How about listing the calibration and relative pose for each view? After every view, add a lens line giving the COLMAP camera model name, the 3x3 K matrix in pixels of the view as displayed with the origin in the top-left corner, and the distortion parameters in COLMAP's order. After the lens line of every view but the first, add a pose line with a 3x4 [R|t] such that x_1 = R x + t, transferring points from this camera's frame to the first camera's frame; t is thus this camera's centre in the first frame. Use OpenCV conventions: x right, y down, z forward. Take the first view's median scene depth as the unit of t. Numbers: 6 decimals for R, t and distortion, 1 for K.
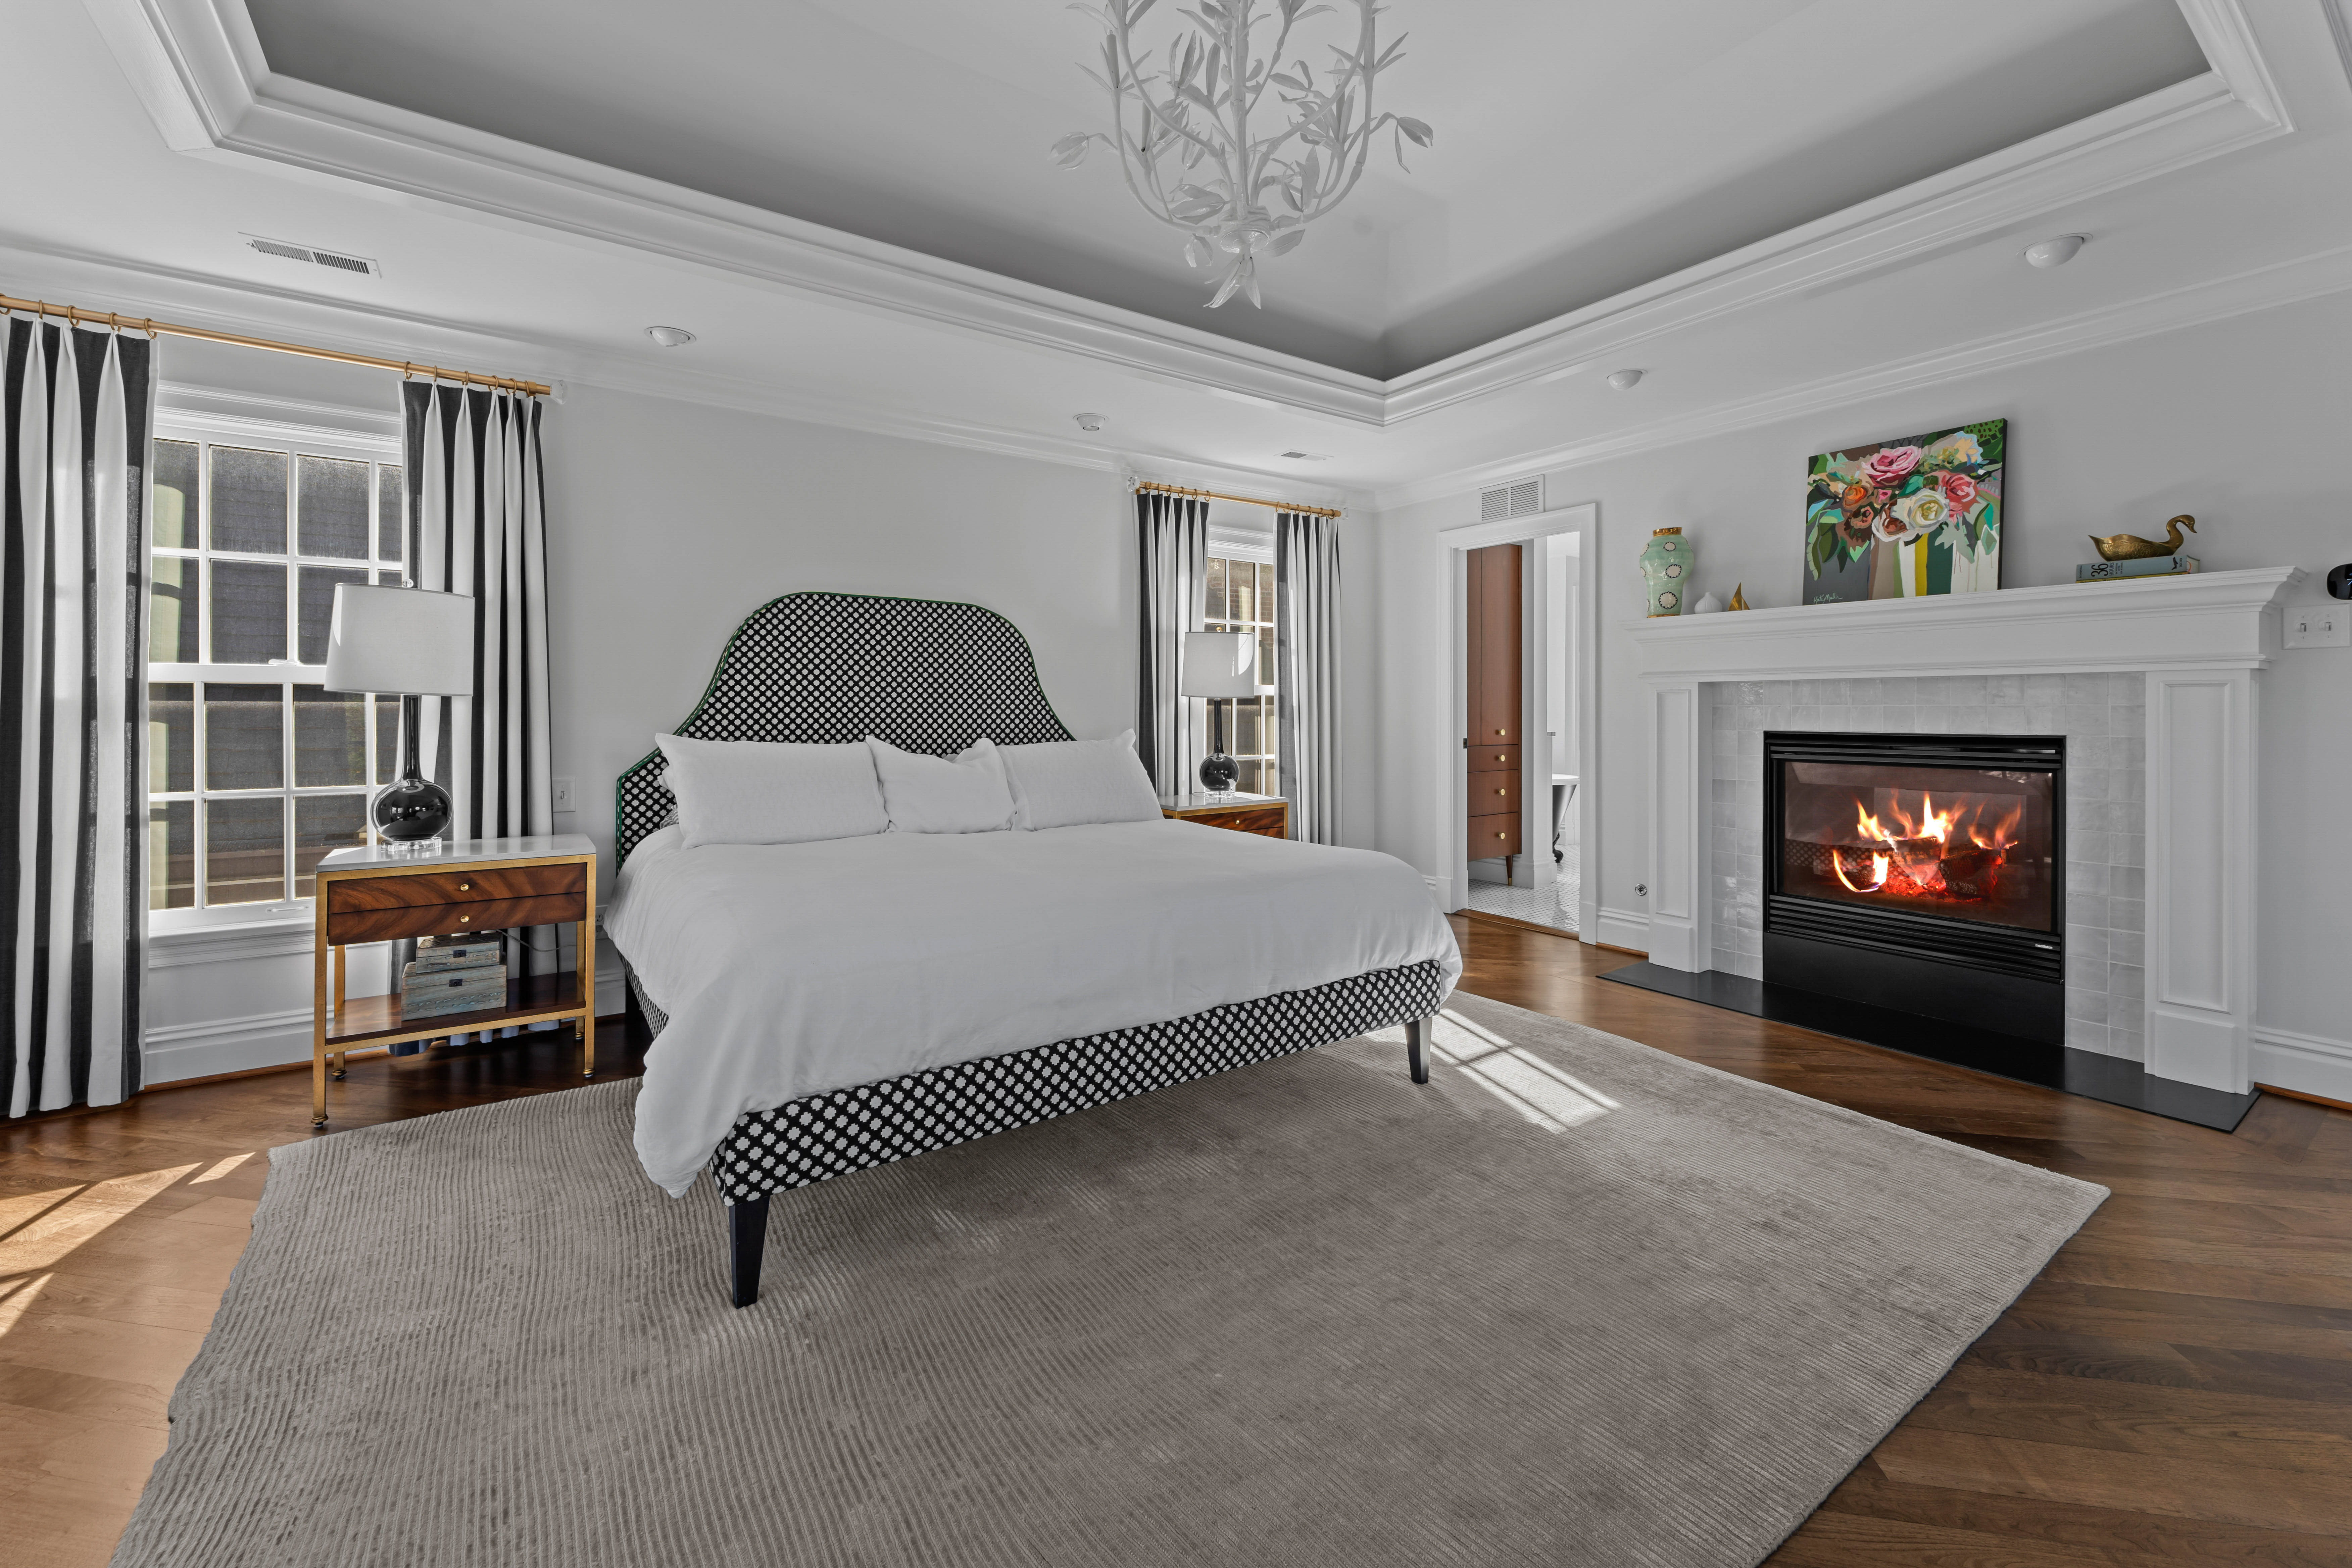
lens RADIAL K [[961.9, 0, 1175.1], [0, 961.9, 716.2], [0, 0, 1]] dist [-0.000777, -0.000053]
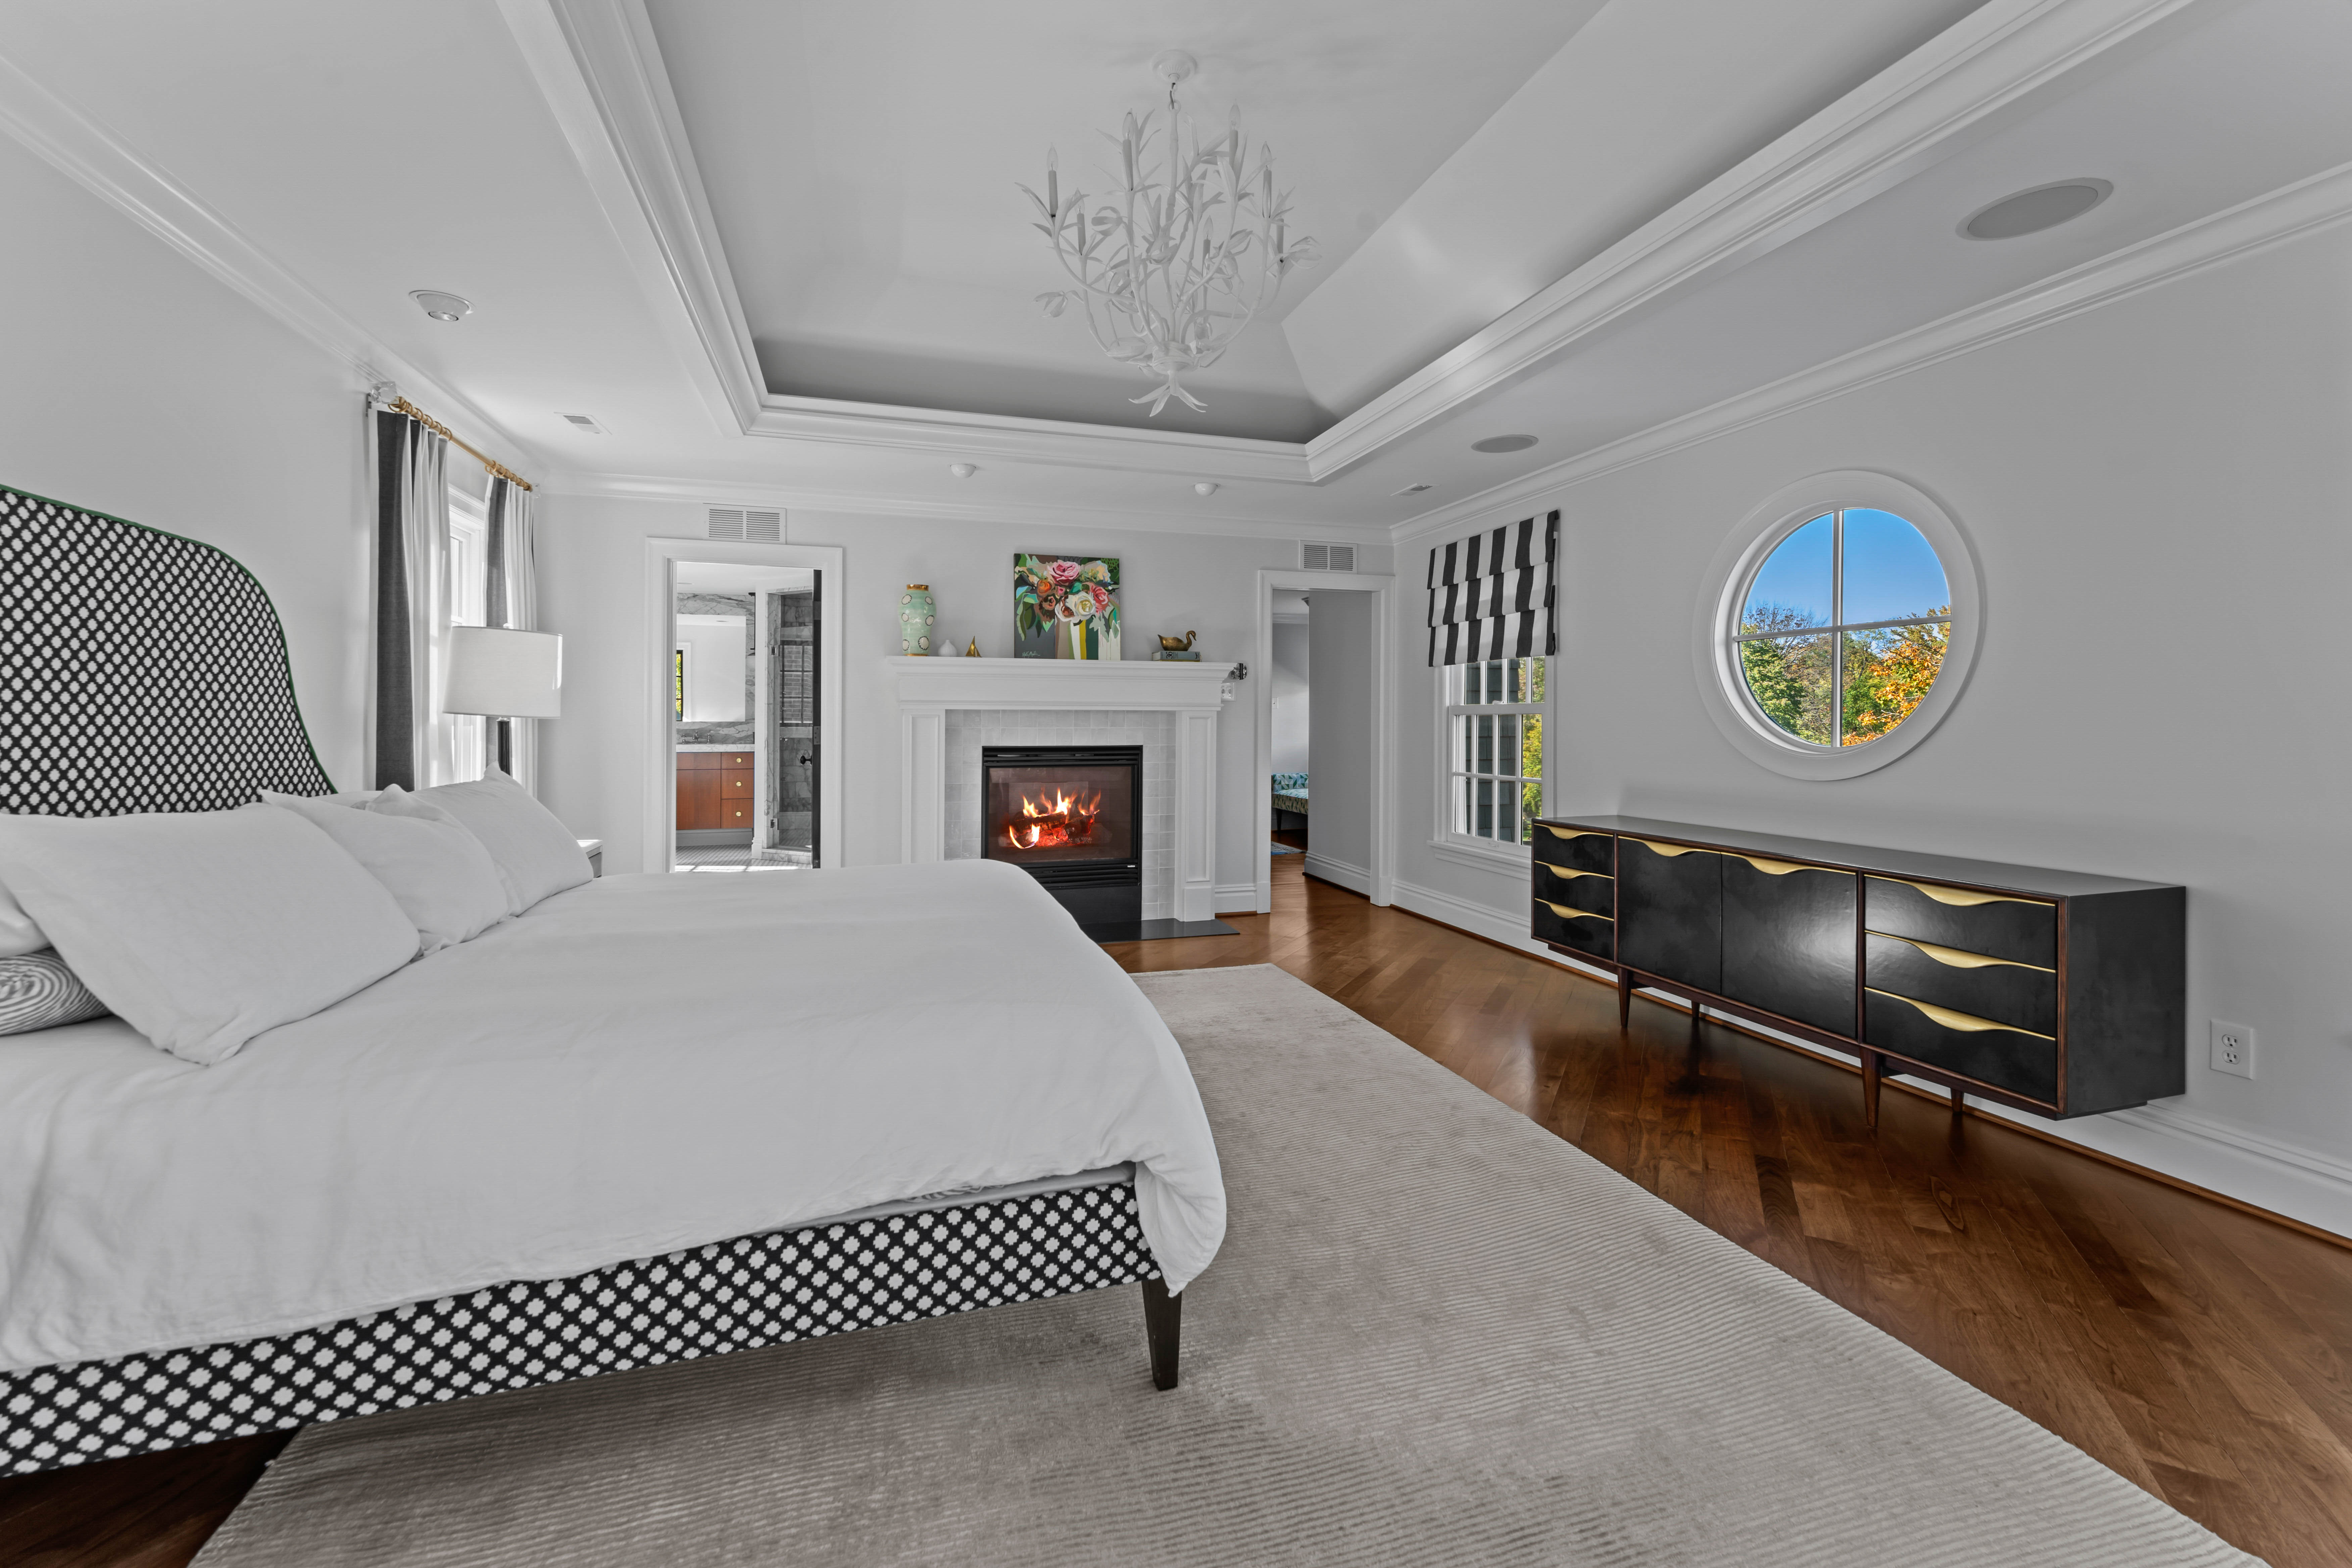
lens RADIAL K [[980.2, 0, 1175.0], [0, 980.2, 733.5], [0, 0, 1]] dist [0.000668, 0.000036]
pose [[0.305346, -0.007460, 0.952212, -0.701016], [0.002235, 0.999972, 0.007118, -0.013632], [-0.952239, -0.000046, 0.305354, 0.355522]]
